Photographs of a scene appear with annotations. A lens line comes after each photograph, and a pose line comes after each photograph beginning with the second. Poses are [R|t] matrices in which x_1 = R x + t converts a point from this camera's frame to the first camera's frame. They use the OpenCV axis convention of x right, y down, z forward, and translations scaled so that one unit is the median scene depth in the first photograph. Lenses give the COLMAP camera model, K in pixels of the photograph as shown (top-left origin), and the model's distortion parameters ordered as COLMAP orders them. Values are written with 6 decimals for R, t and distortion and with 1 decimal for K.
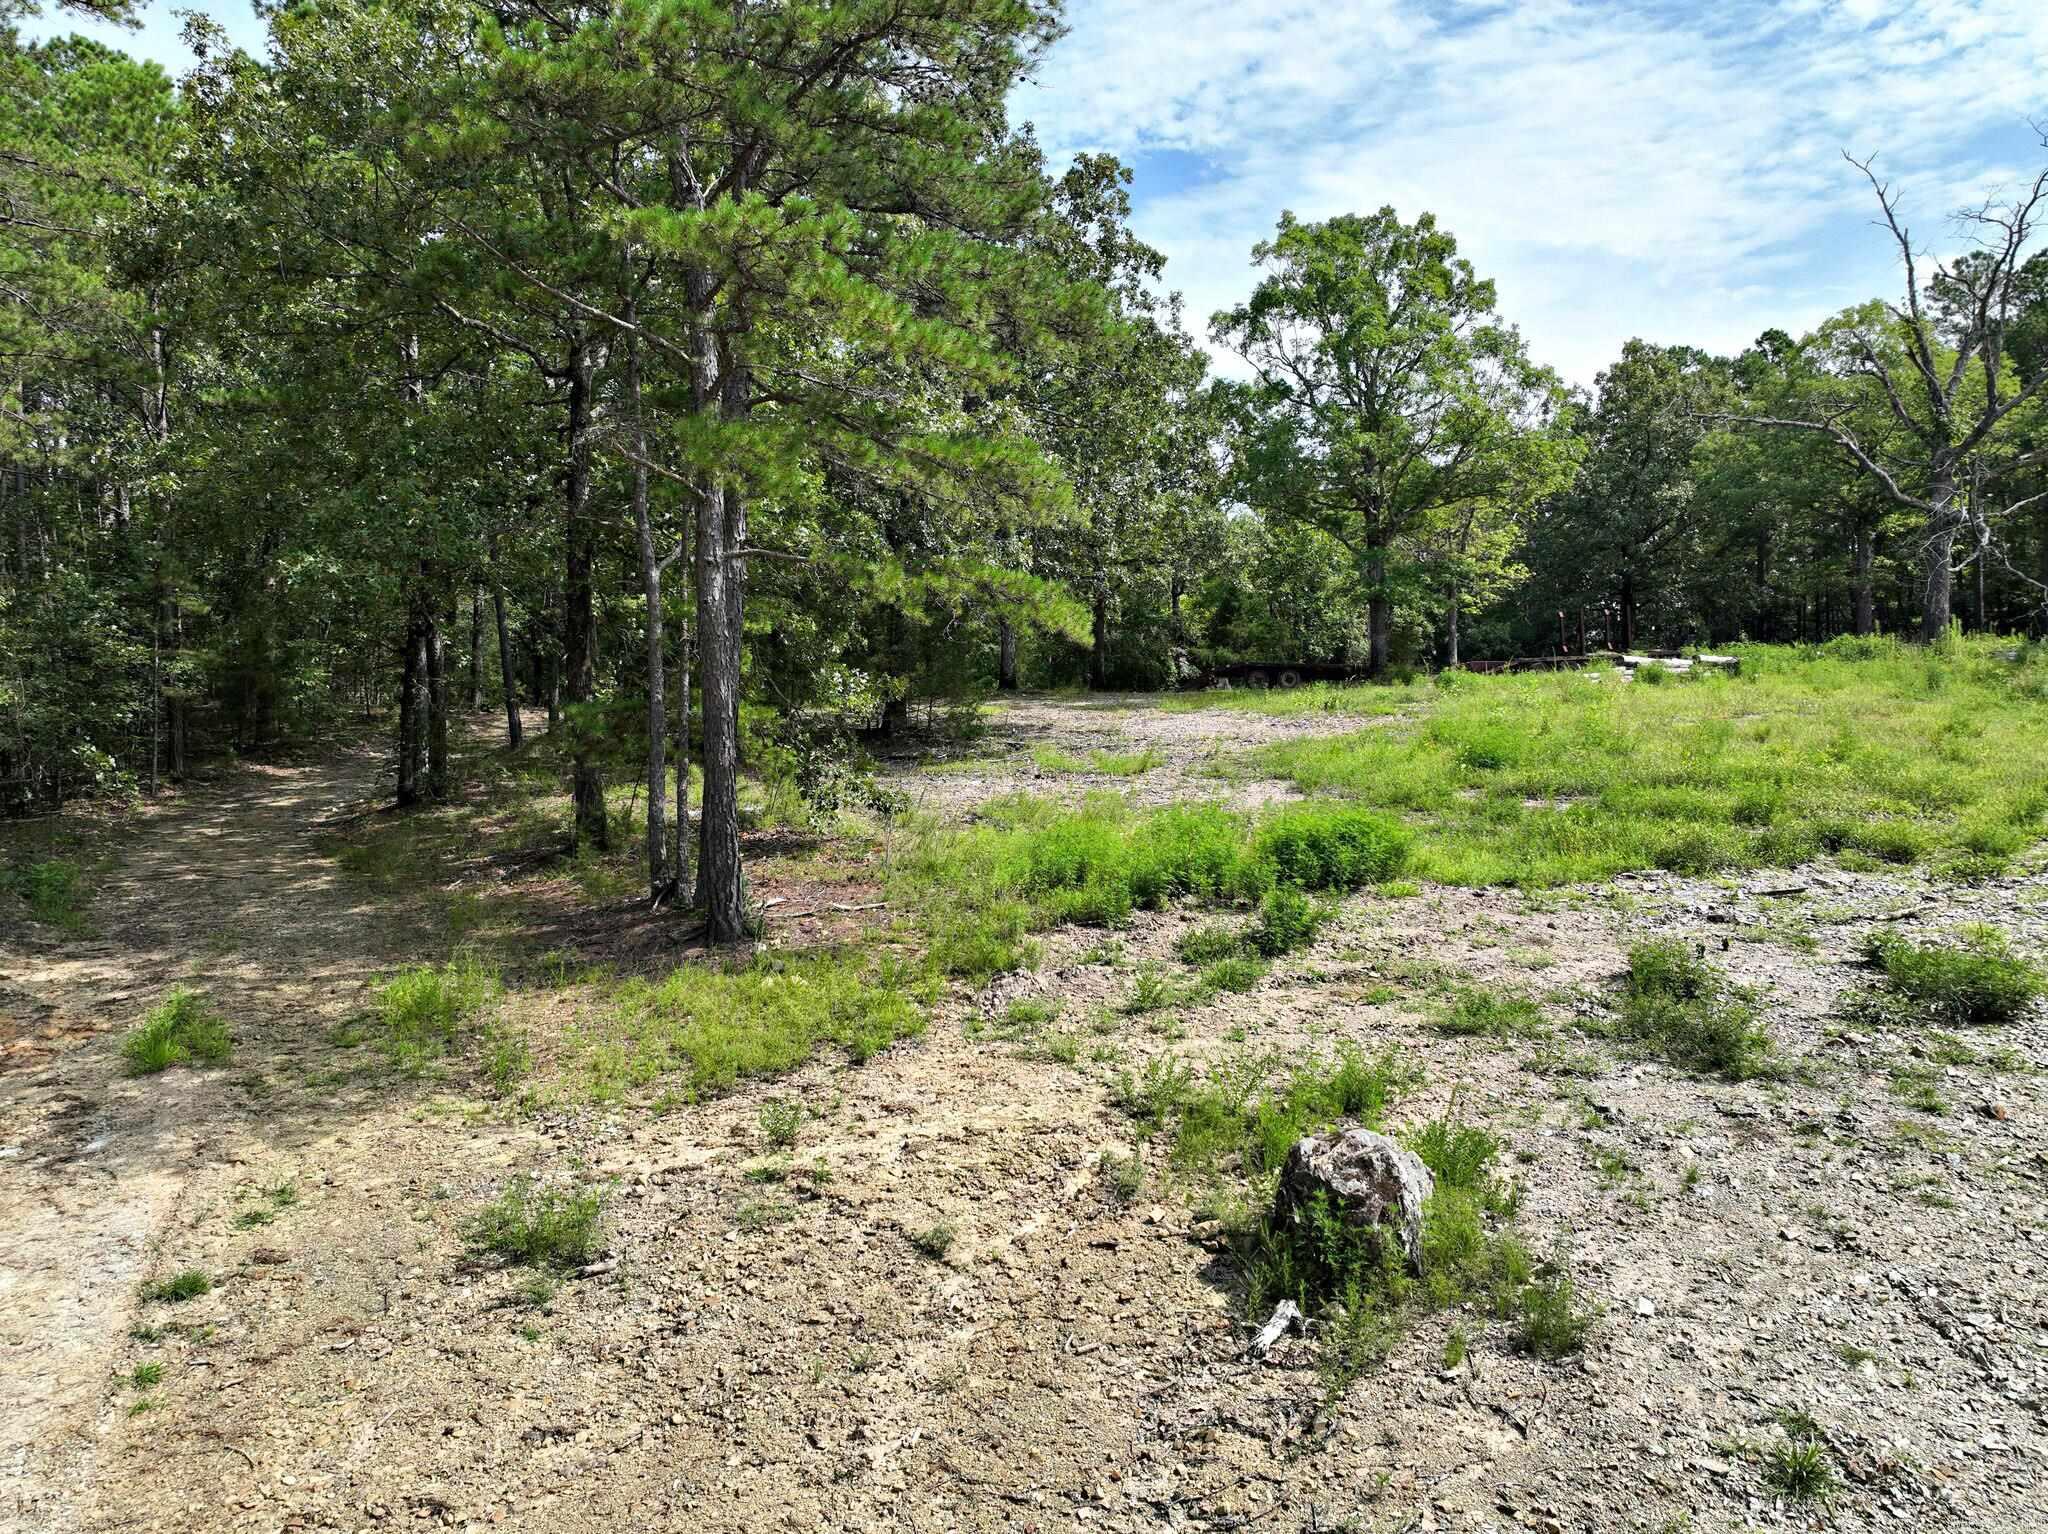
lens RADIAL K [[1440.3, 0, 1024.0], [0, 1440.3, 767.0], [0, 0, 1]] dist [-0.001791, 0.018013]
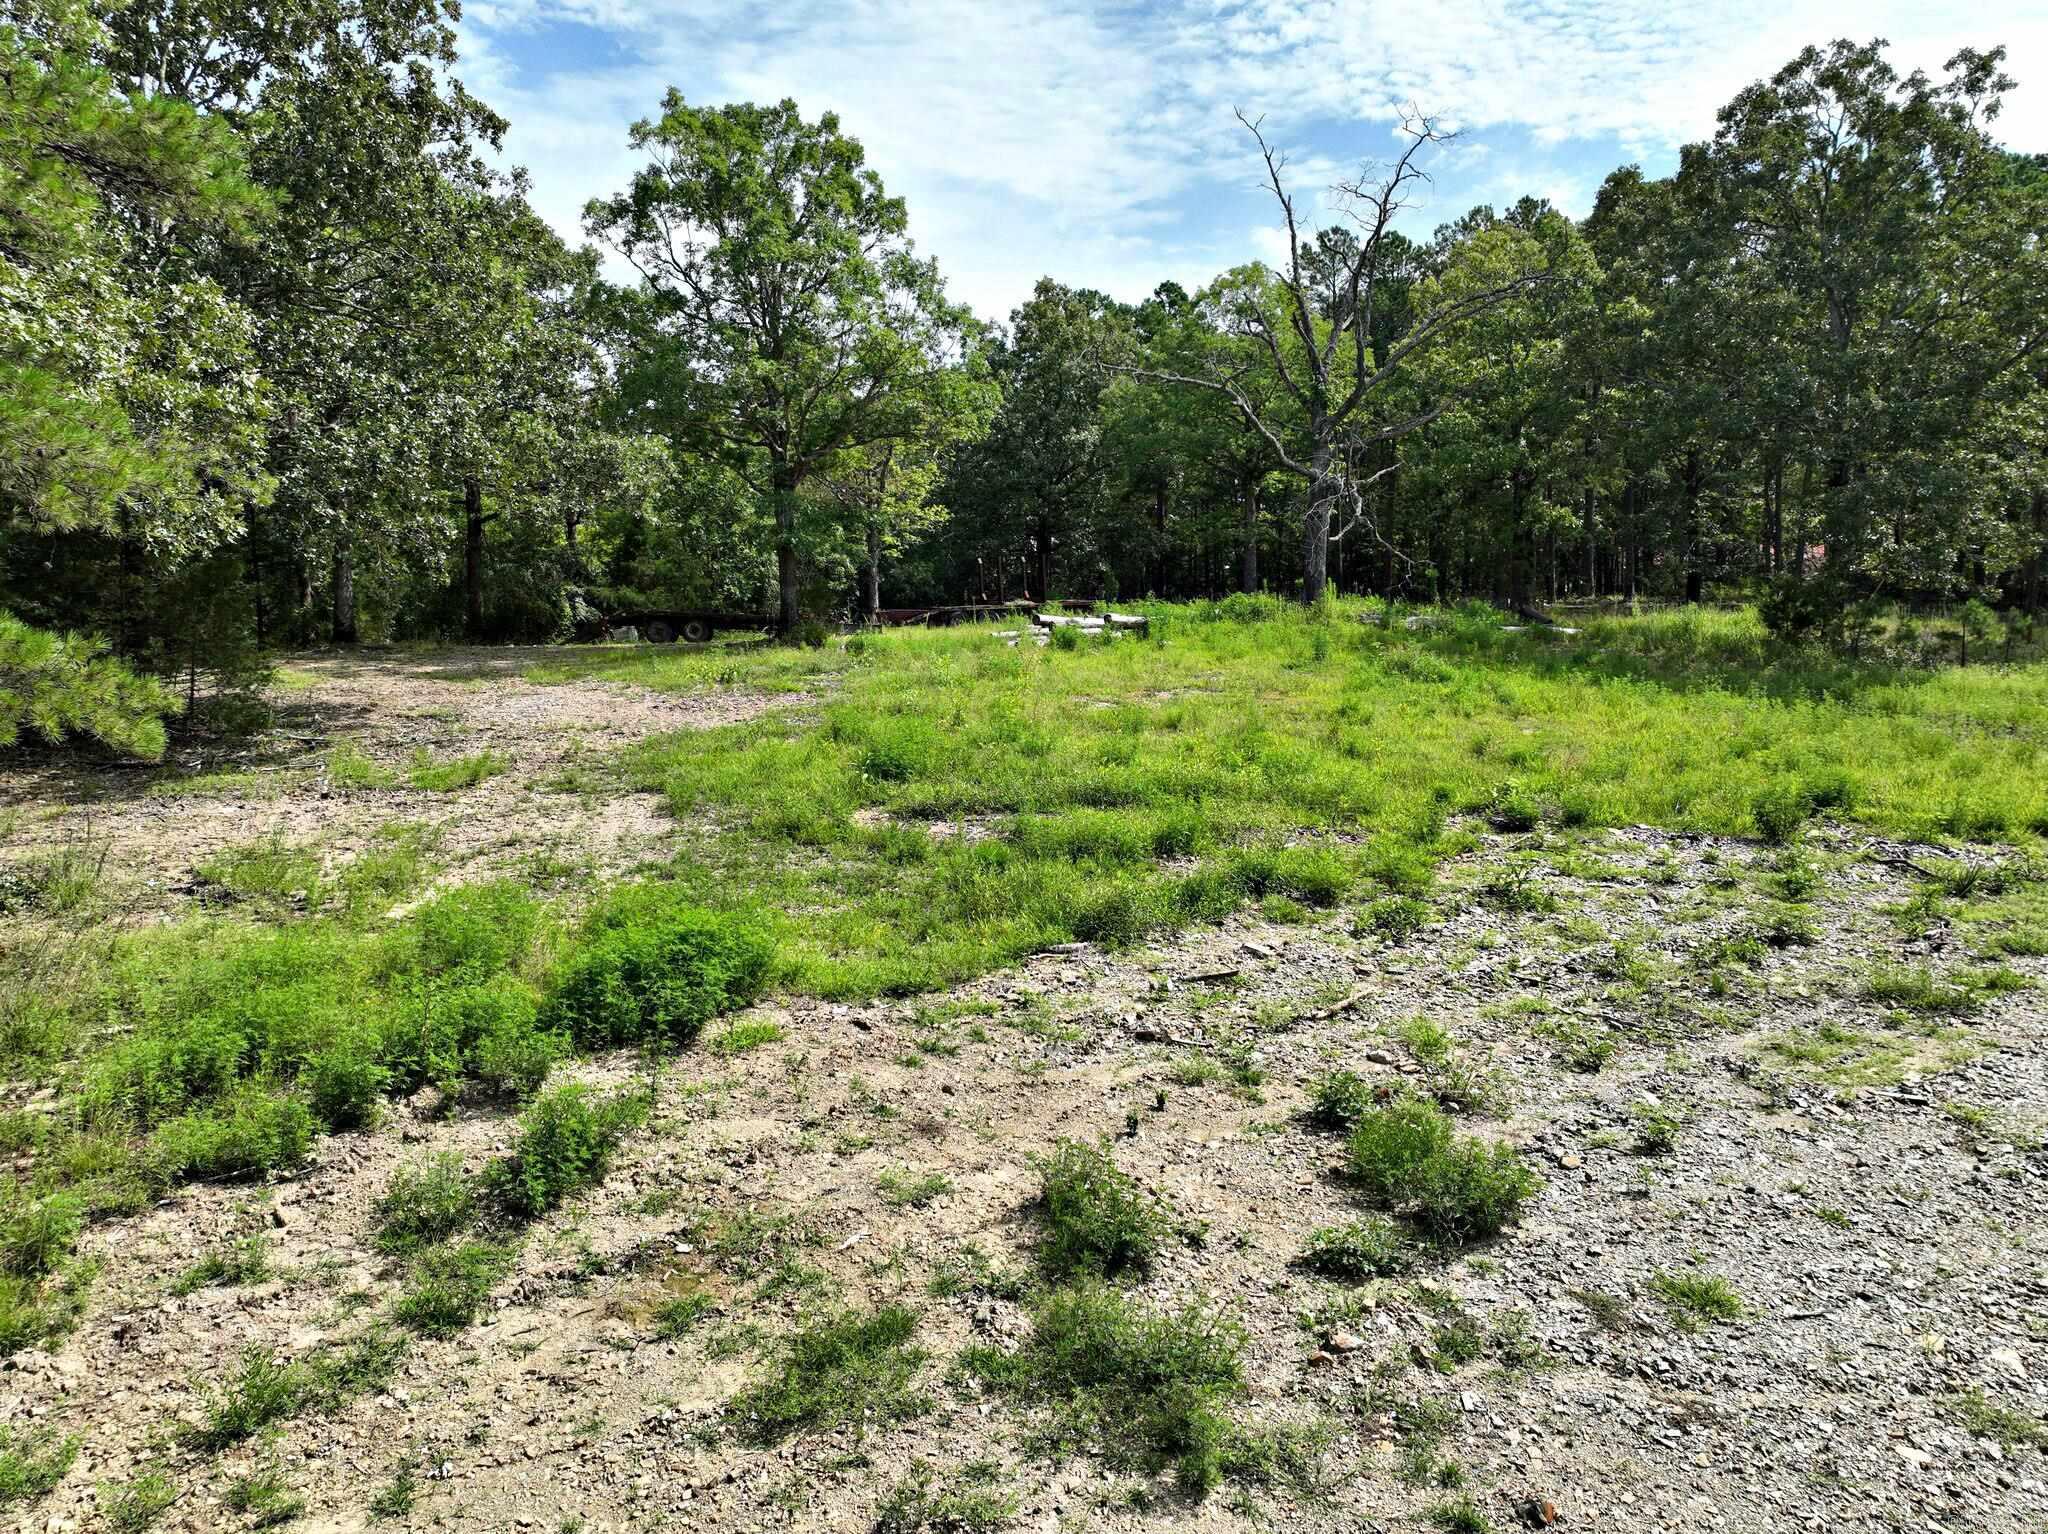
lens RADIAL K [[1440.3, 0, 1024.0], [0, 1440.3, 767.0], [0, 0, 1]] dist [-0.001791, 0.018013]
pose [[0.927912, -0.031955, 0.371427, 0.116851], [0.010001, 0.998095, 0.060883, -0.085373], [-0.372665, -0.052780, 0.926464, 0.272265]]
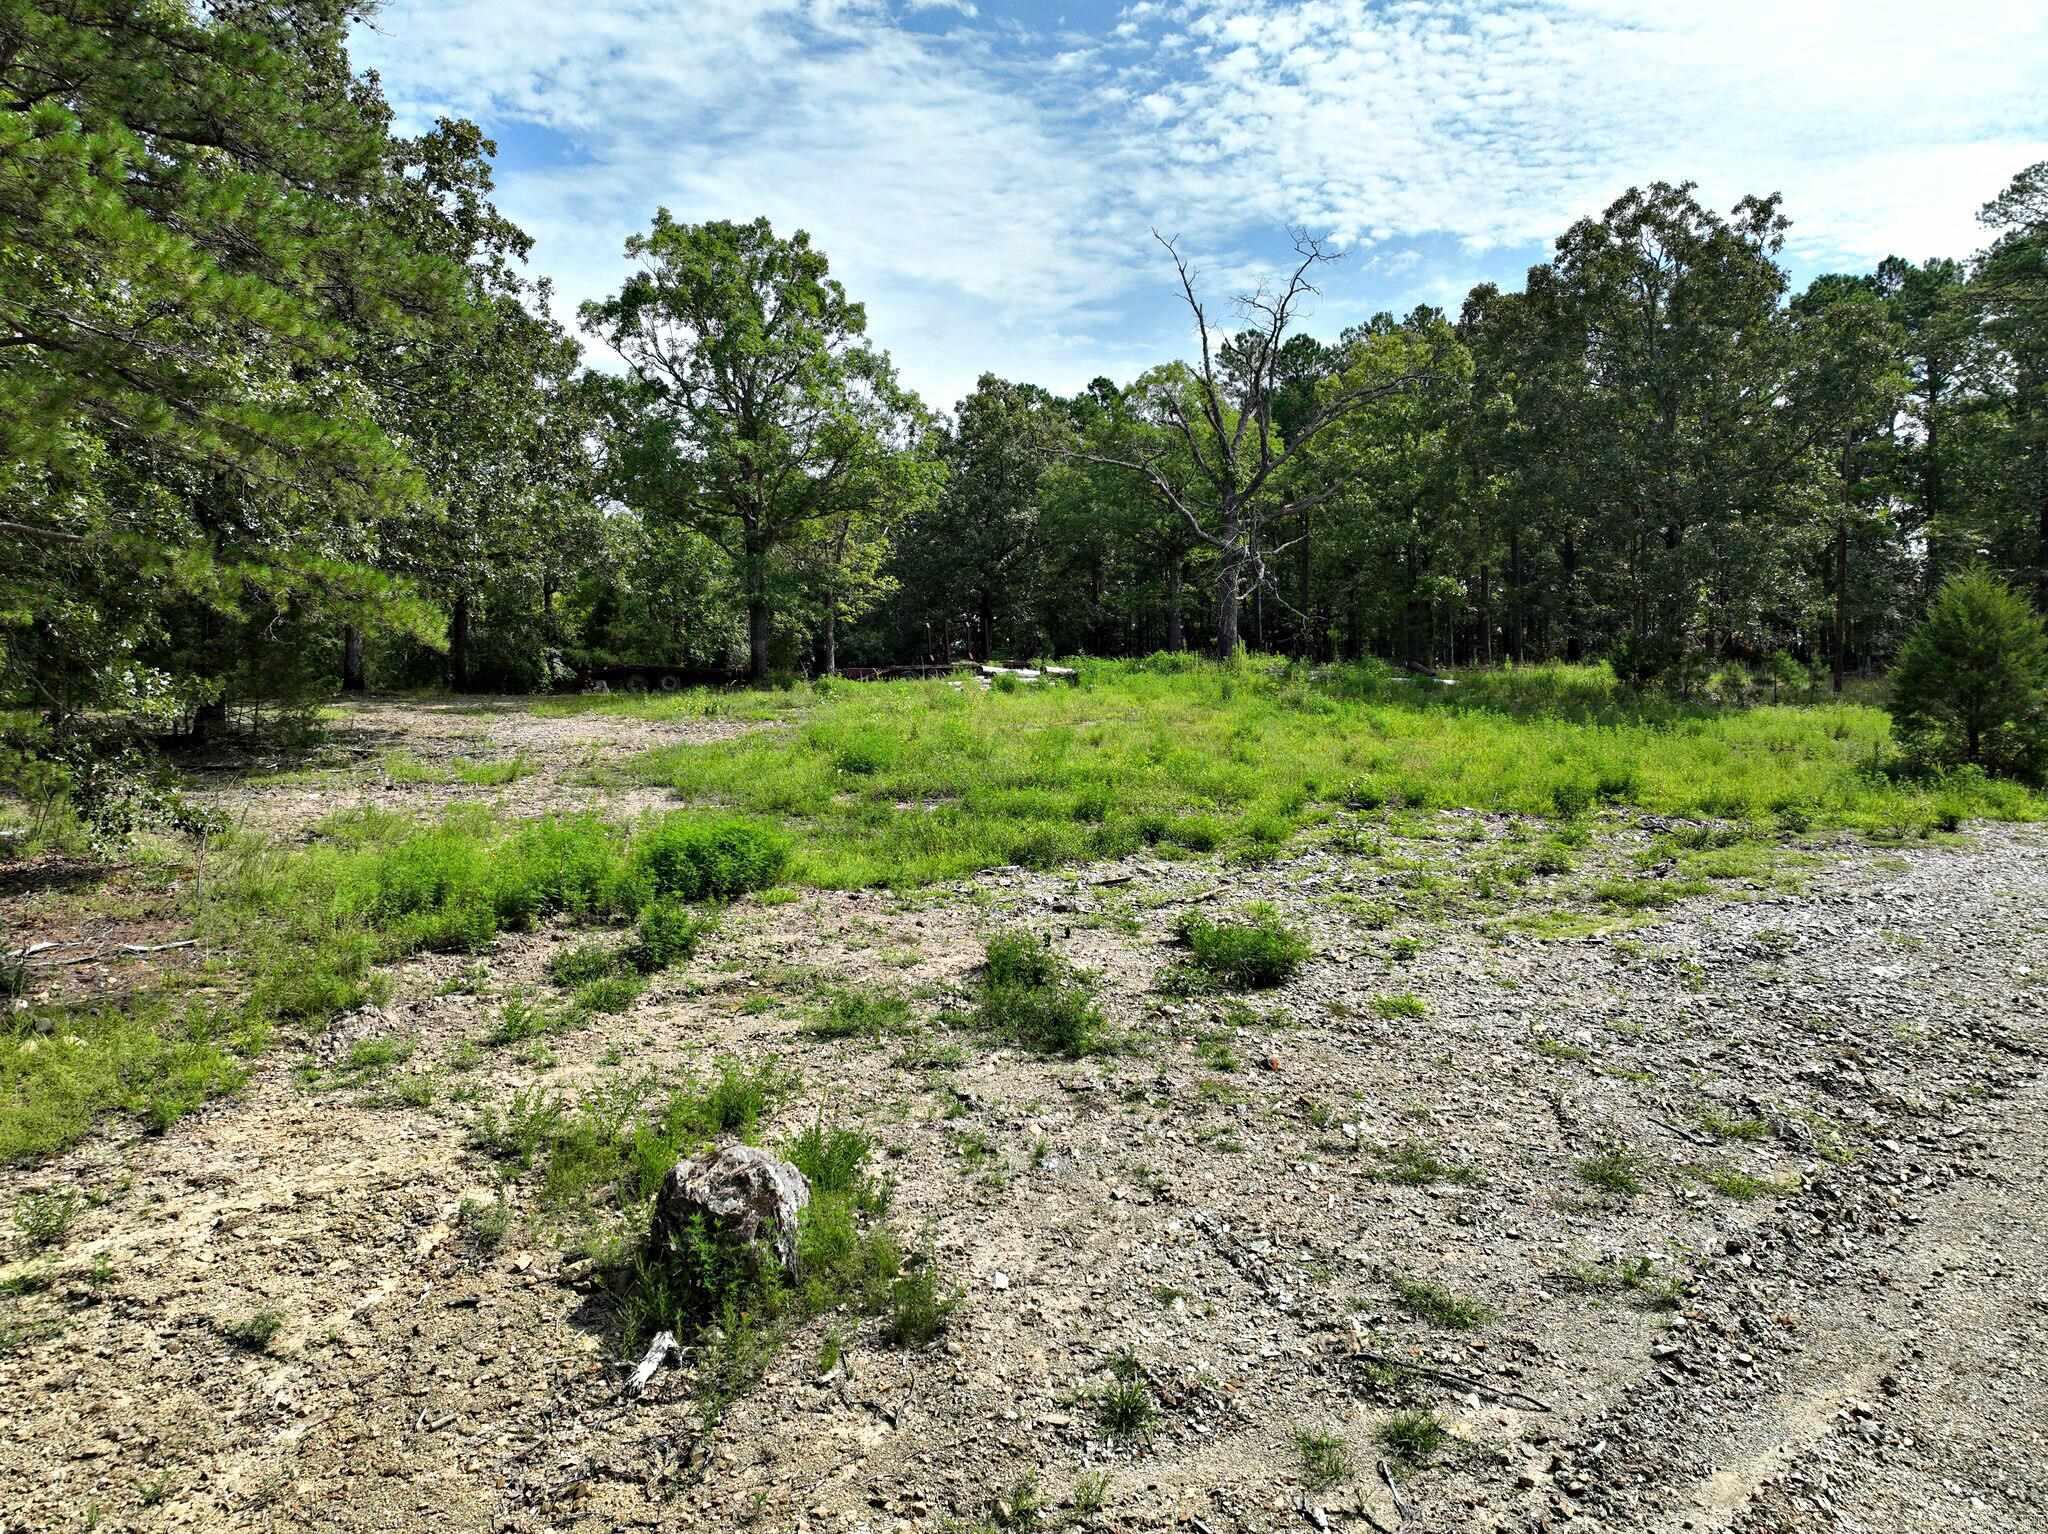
lens RADIAL K [[1440.3, 0, 1024.0], [0, 1440.3, 767.0], [0, 0, 1]] dist [-0.001791, 0.018013]
pose [[0.912433, -0.010710, 0.409087, 0.004551], [0.011397, 0.999935, 0.000758, -0.004354], [-0.409068, 0.003970, 0.912495, 0.003992]]
